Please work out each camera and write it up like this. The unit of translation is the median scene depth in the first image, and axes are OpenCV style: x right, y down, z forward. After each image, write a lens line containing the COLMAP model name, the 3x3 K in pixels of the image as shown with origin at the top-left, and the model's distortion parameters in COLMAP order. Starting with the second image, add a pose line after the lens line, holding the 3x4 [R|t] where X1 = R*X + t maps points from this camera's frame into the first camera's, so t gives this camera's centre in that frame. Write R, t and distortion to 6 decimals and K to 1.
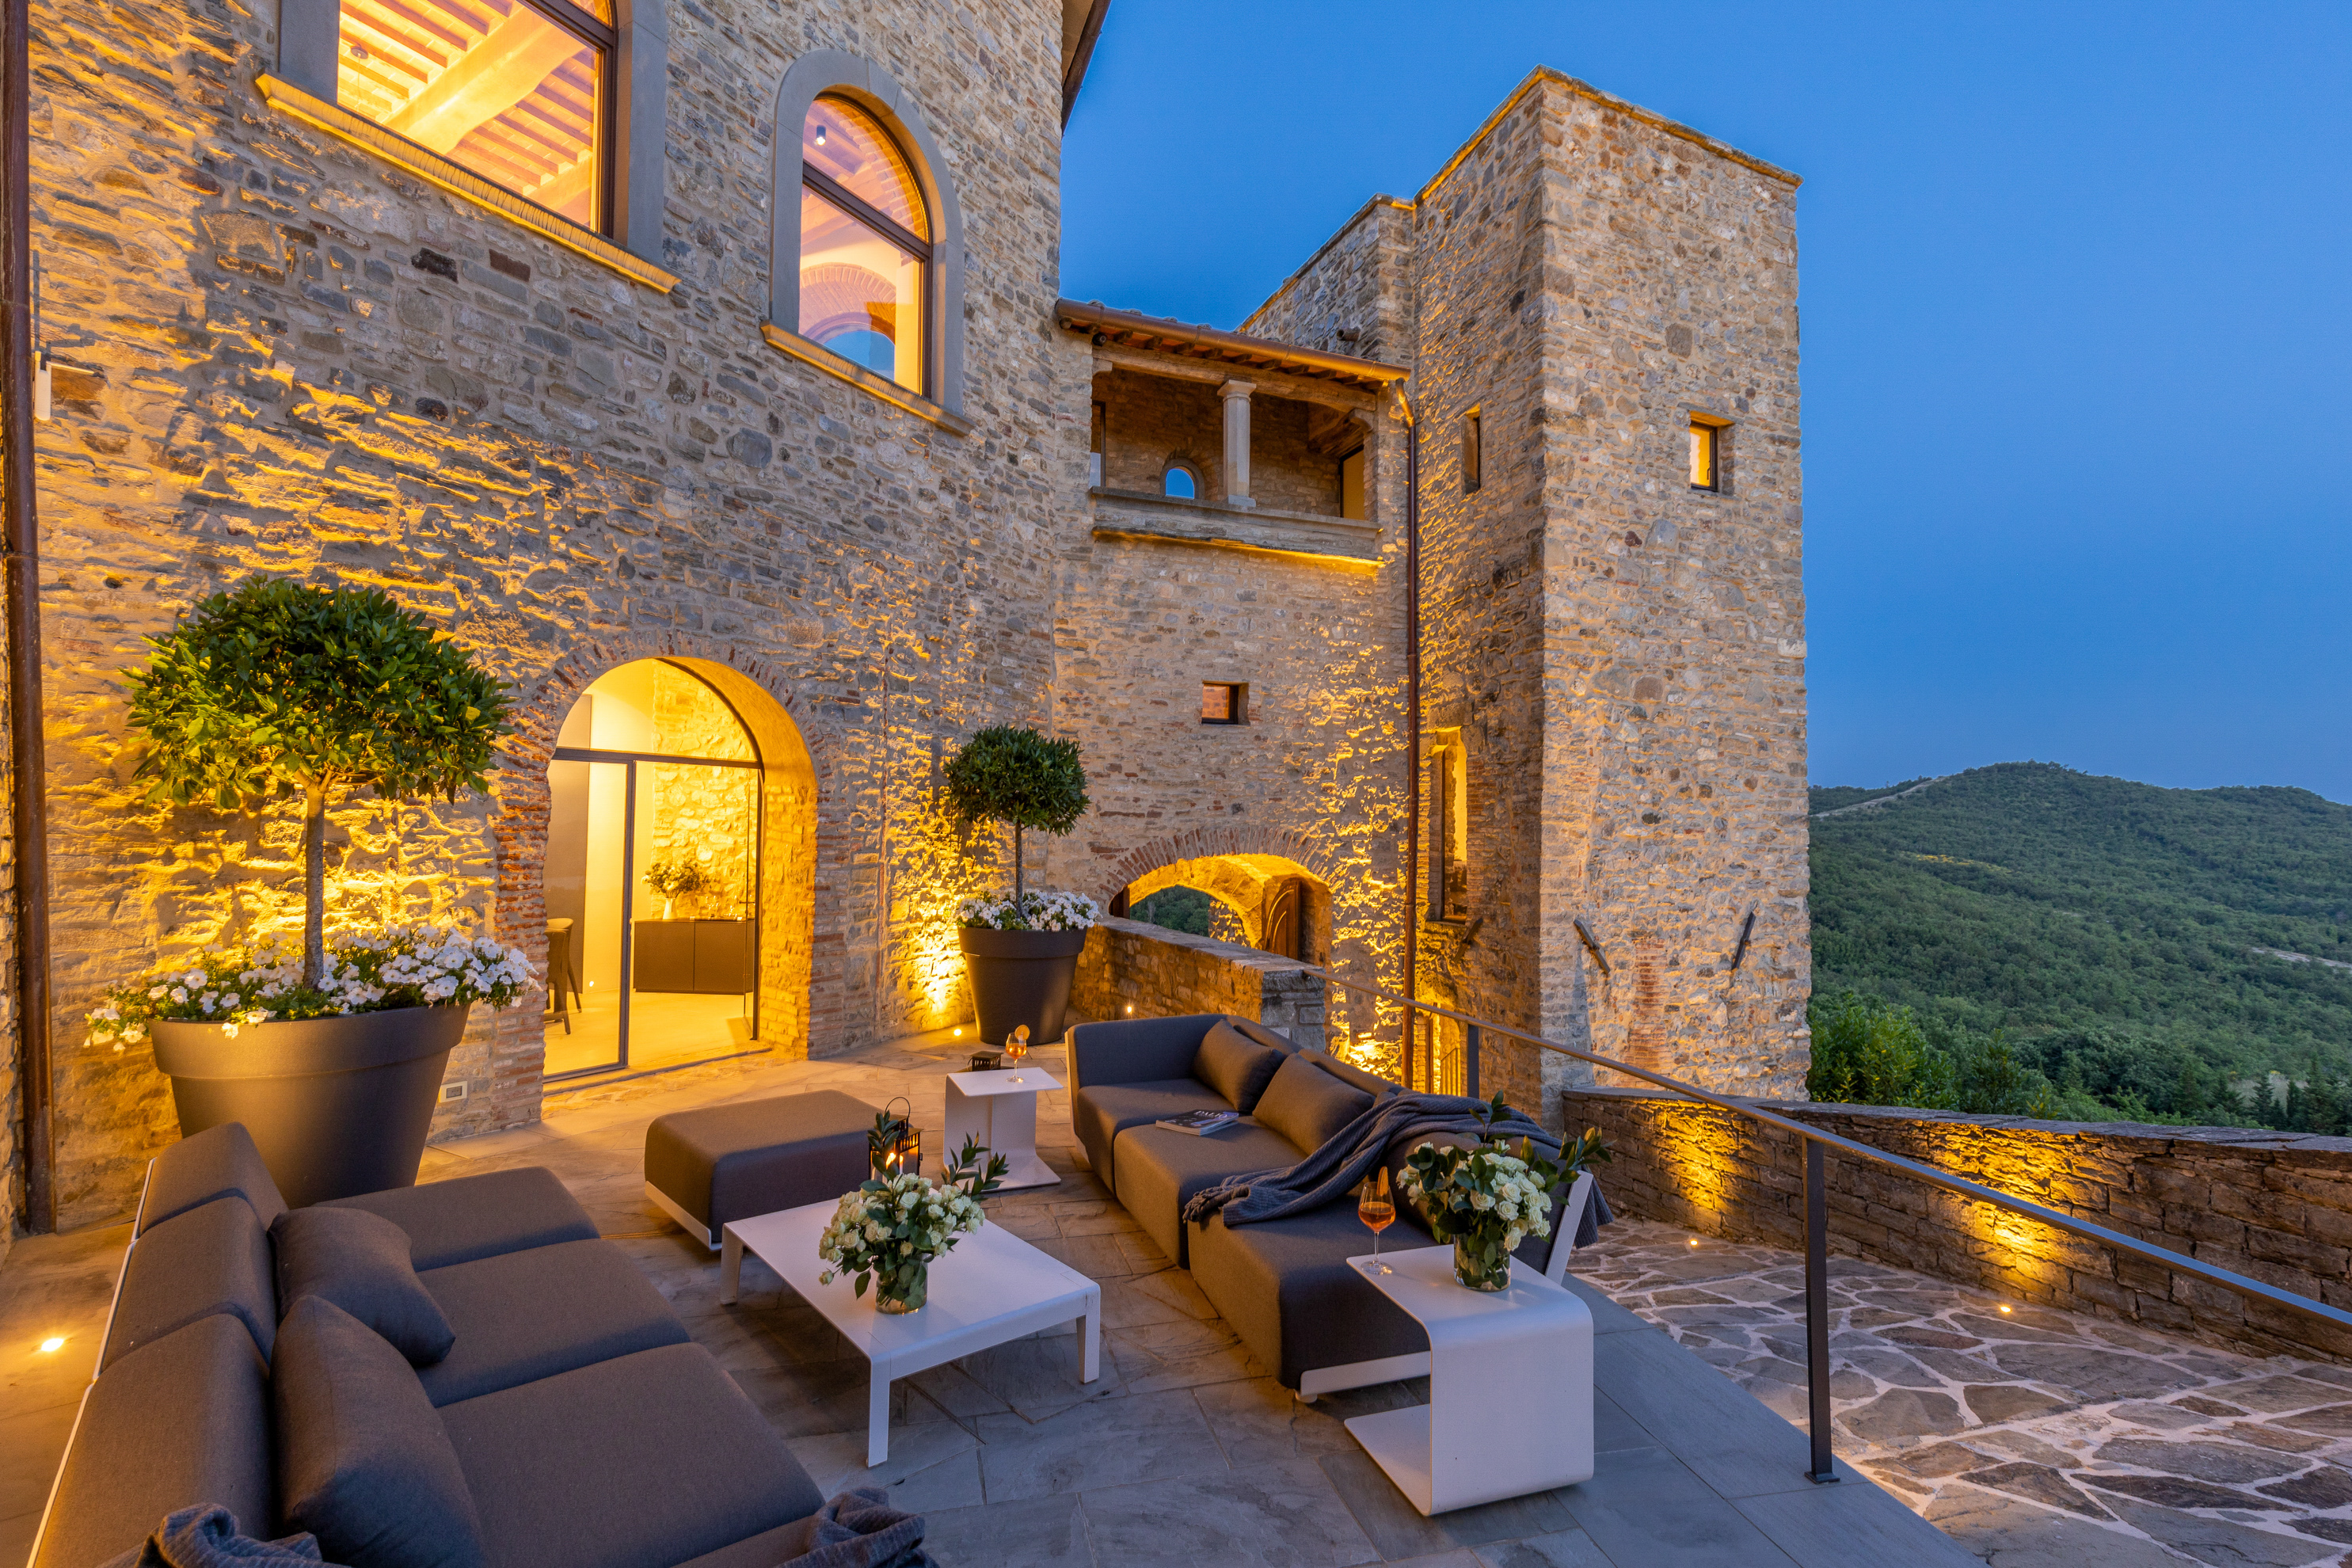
lens RADIAL K [[1089.8, 0, 1242.7], [0, 1089.8, 789.0], [0, 0, 1]] dist [0.004932, 0.000033]
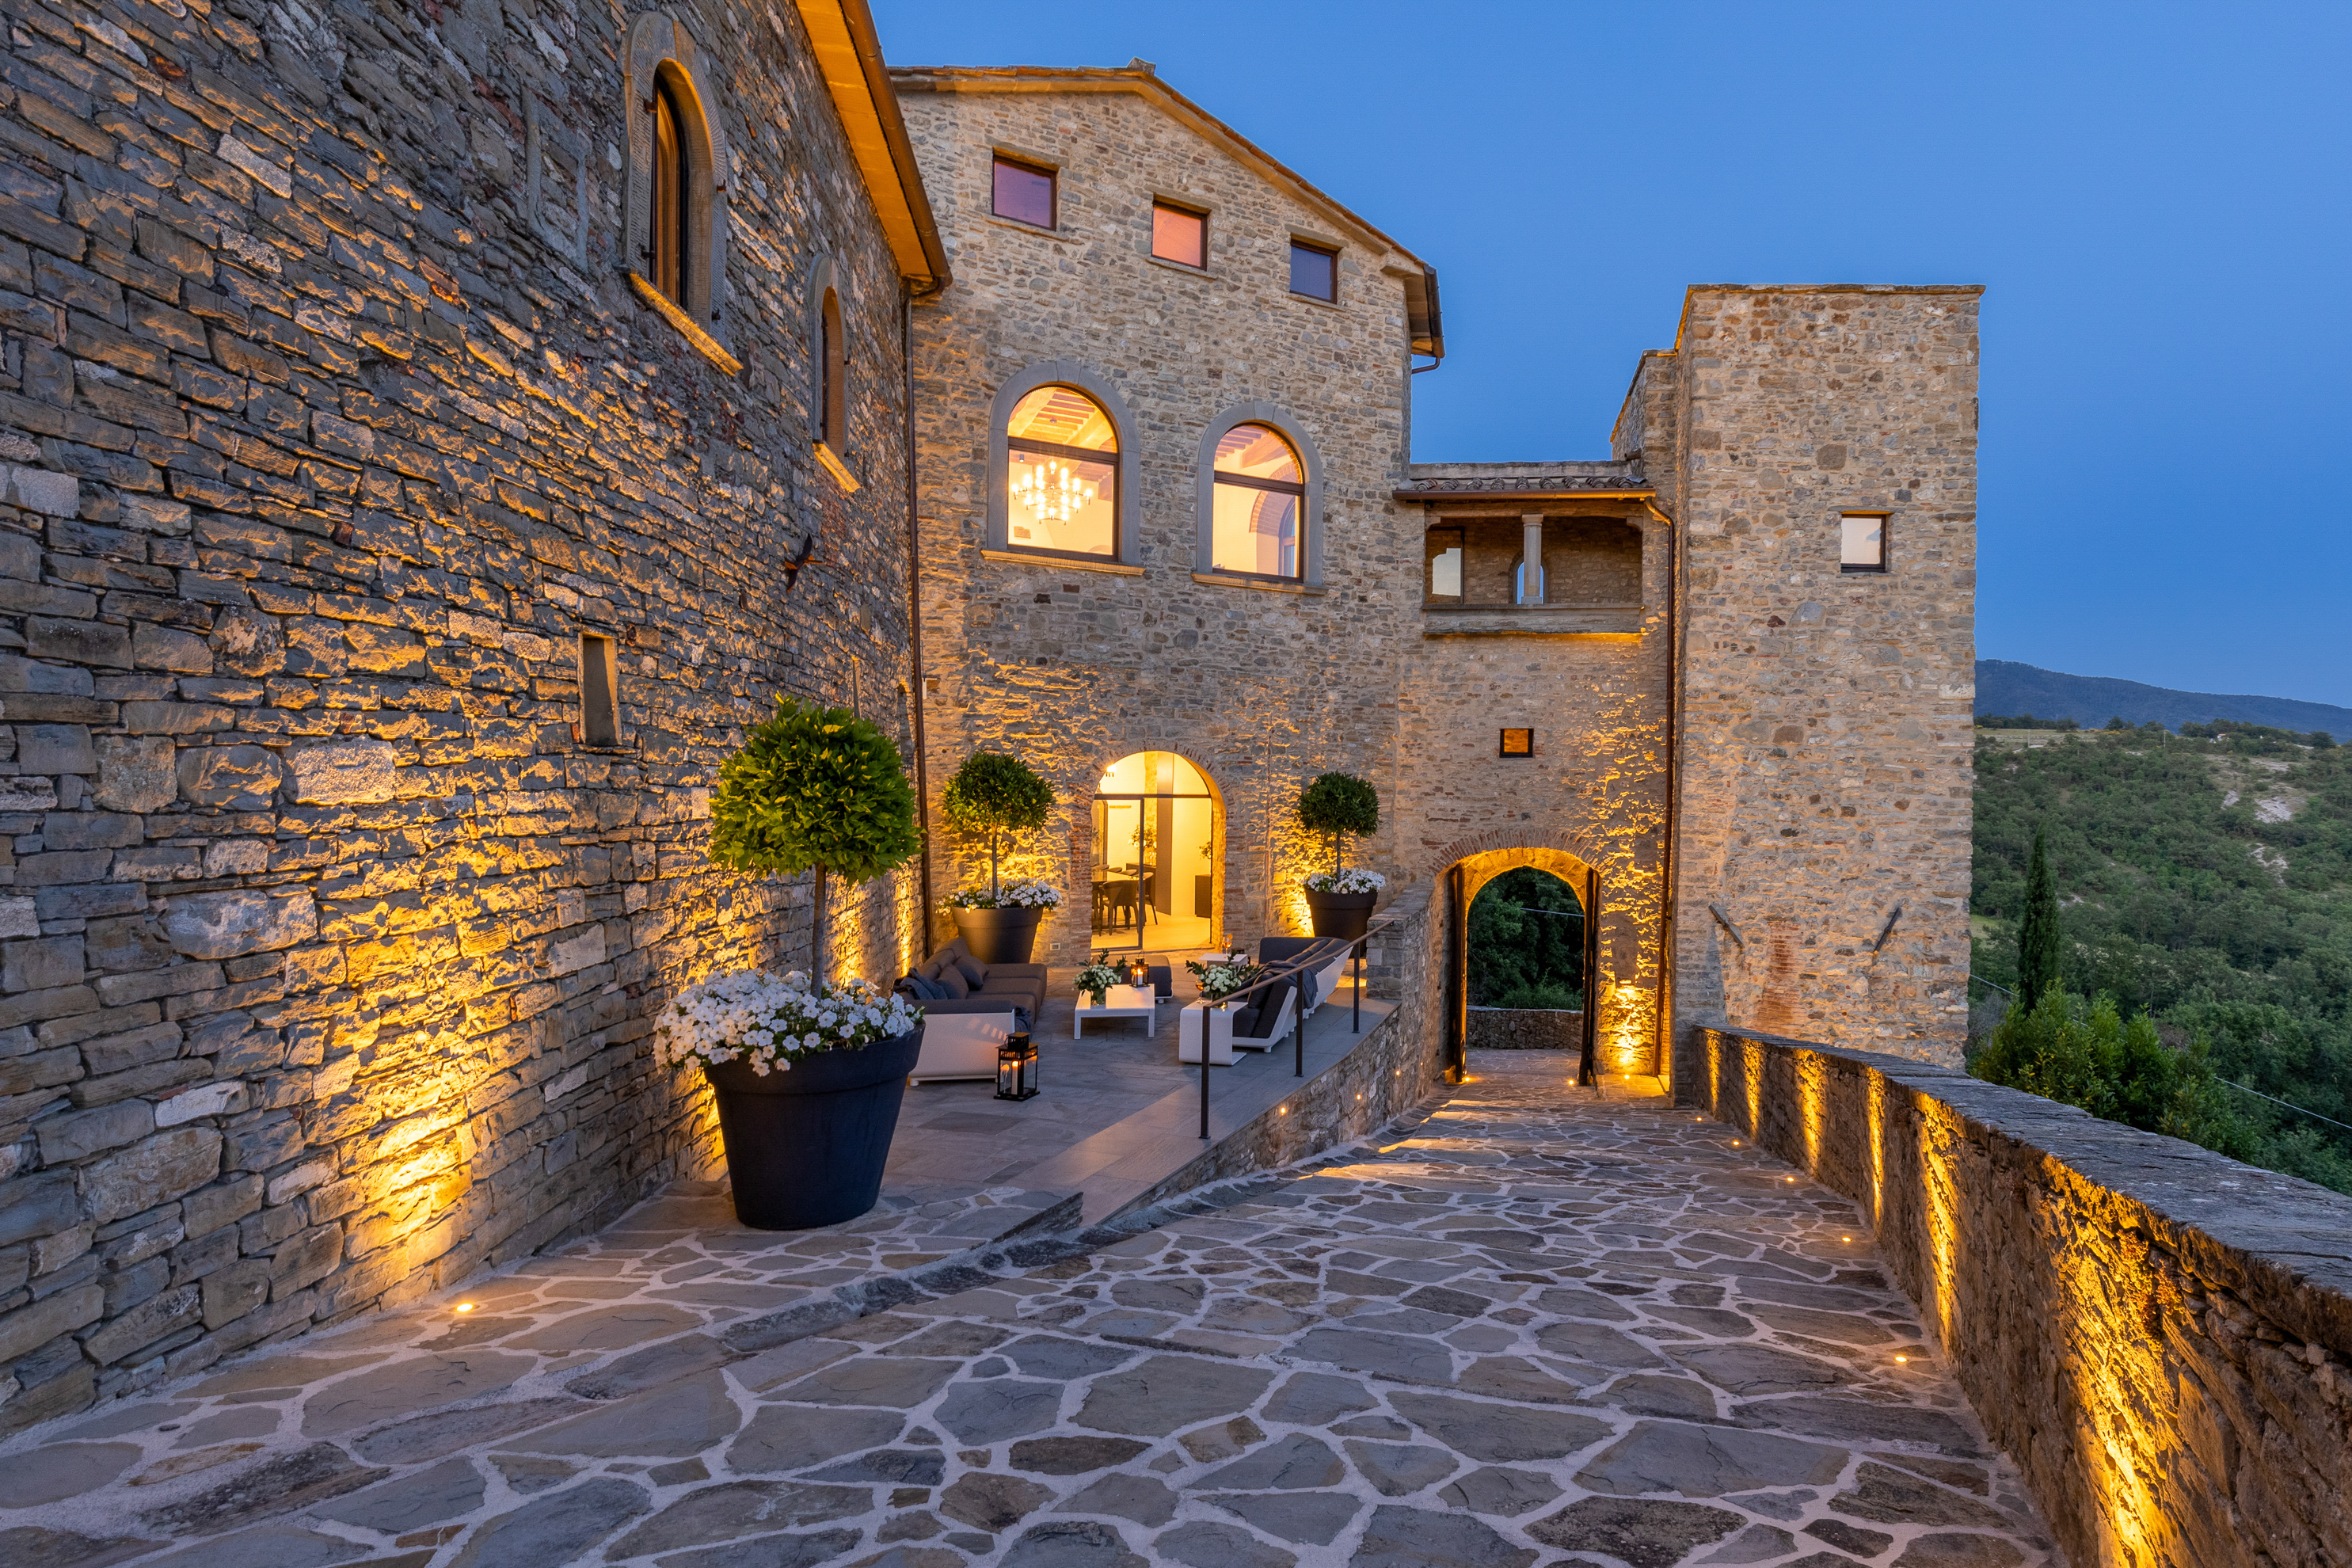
lens RADIAL K [[1161.4, 0, 1370.5], [0, 1161.4, 783.6], [0, 0, 1]] dist [-0.002744, -0.000124]
pose [[0.870198, 0.004912, -0.492678, 0.625912], [0.012848, 0.999384, 0.032657, -0.085078], [0.492535, -0.034748, 0.869599, -0.475168]]
